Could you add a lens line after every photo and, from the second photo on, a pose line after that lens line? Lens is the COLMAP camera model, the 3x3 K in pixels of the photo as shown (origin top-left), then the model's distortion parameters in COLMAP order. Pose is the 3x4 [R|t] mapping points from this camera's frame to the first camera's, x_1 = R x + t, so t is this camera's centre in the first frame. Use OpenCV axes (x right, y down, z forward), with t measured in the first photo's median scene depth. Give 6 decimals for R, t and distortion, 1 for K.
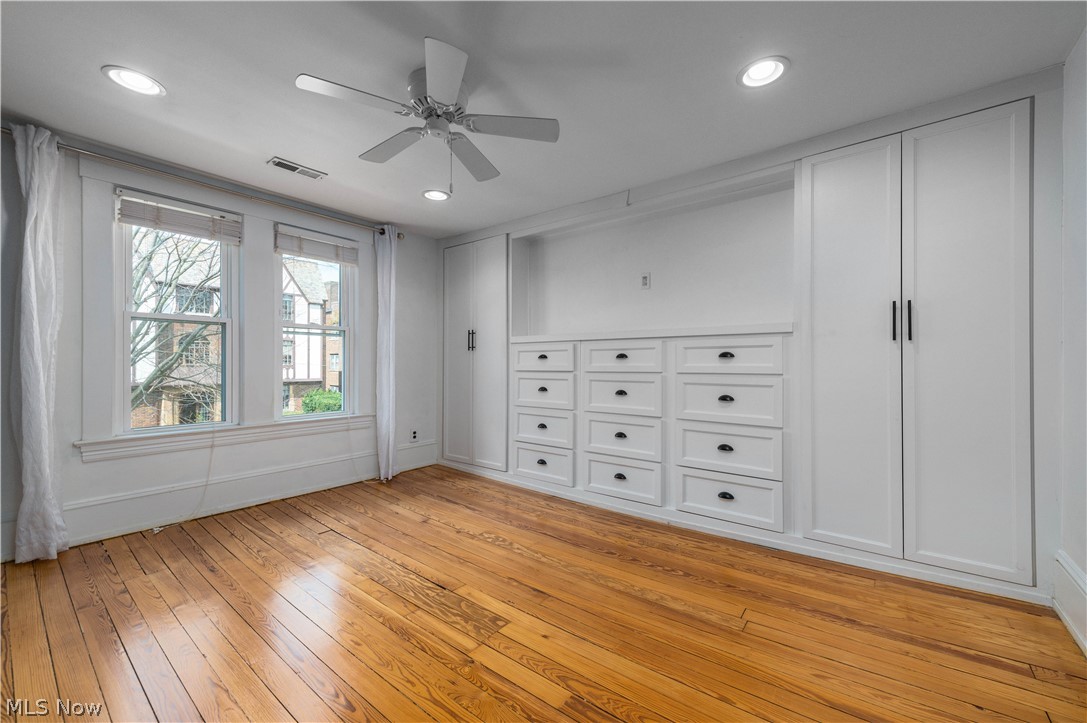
lens RADIAL K [[428.7, 0, 553.8], [0, 428.7, 359.2], [0, 0, 1]] dist [0.017267, -0.004090]
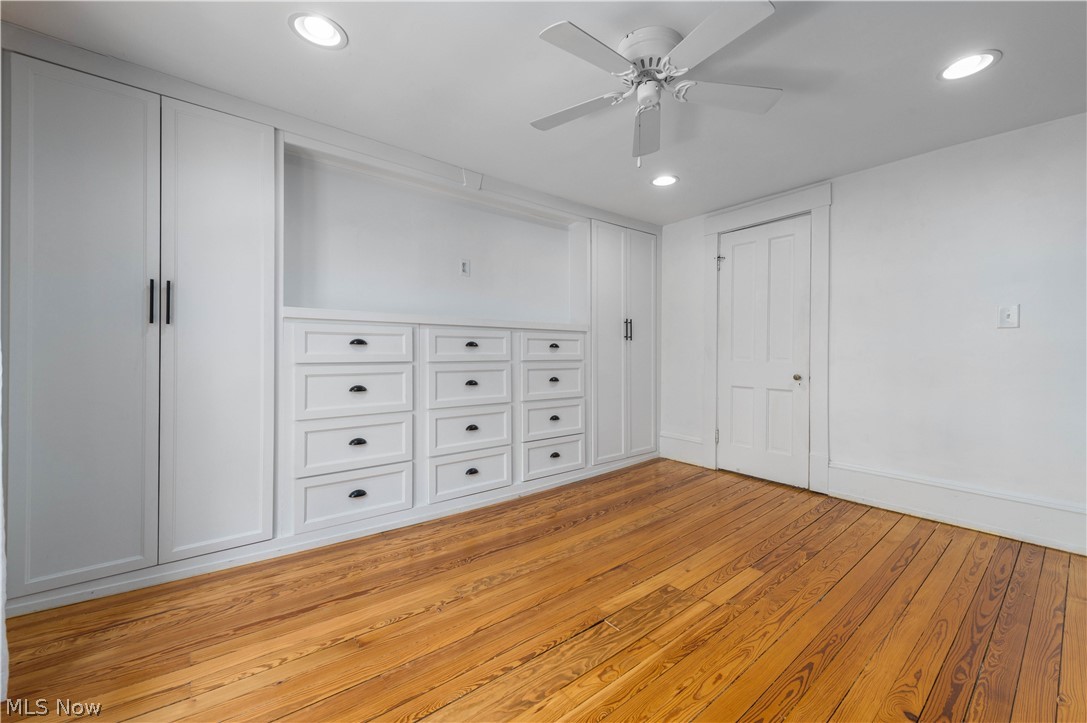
lens RADIAL K [[428.7, 0, 567.2], [0, 428.7, 345.7], [0, 0, 1]] dist [0.017267, -0.004090]
pose [[0.214736, 0.014866, 0.976559, -0.803489], [-0.014367, 0.999824, -0.012061, 0.003801], [-0.976566, -0.011440, 0.214912, 0.651648]]
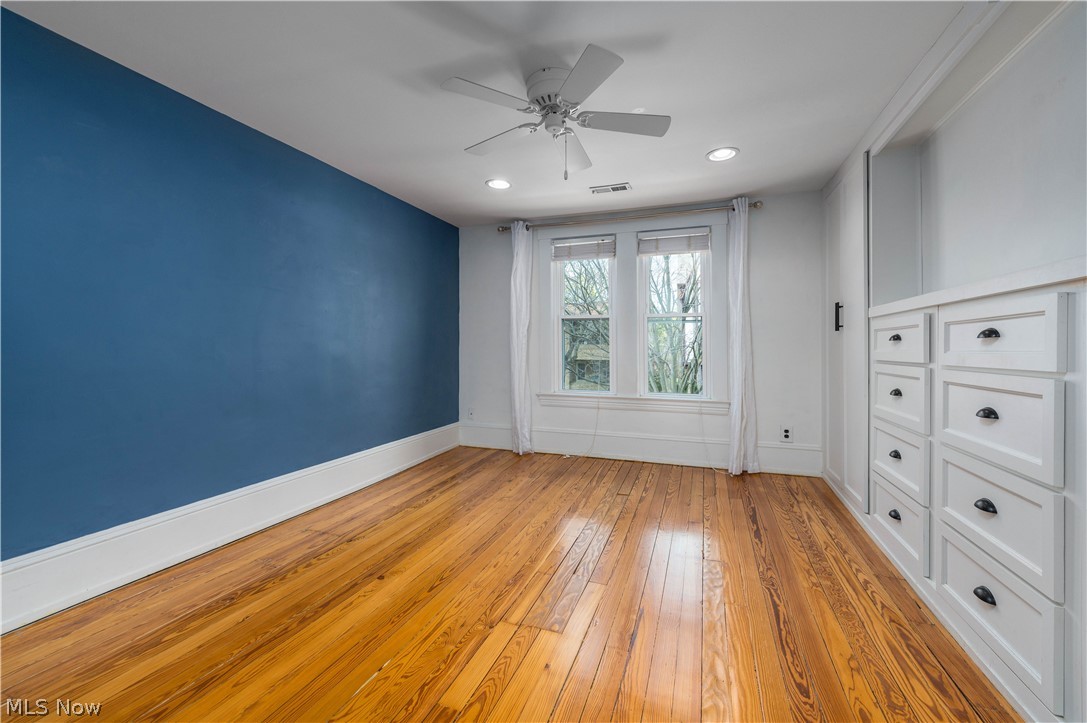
lens RADIAL K [[428.7, 0, 565.3], [0, 428.7, 360.0], [0, 0, 1]] dist [0.017267, -0.004090]
pose [[0.328909, 0.030565, -0.943867, 0.482721], [0.009198, 0.999325, 0.035567, -0.005642], [0.944317, -0.020380, 0.328406, 0.457314]]
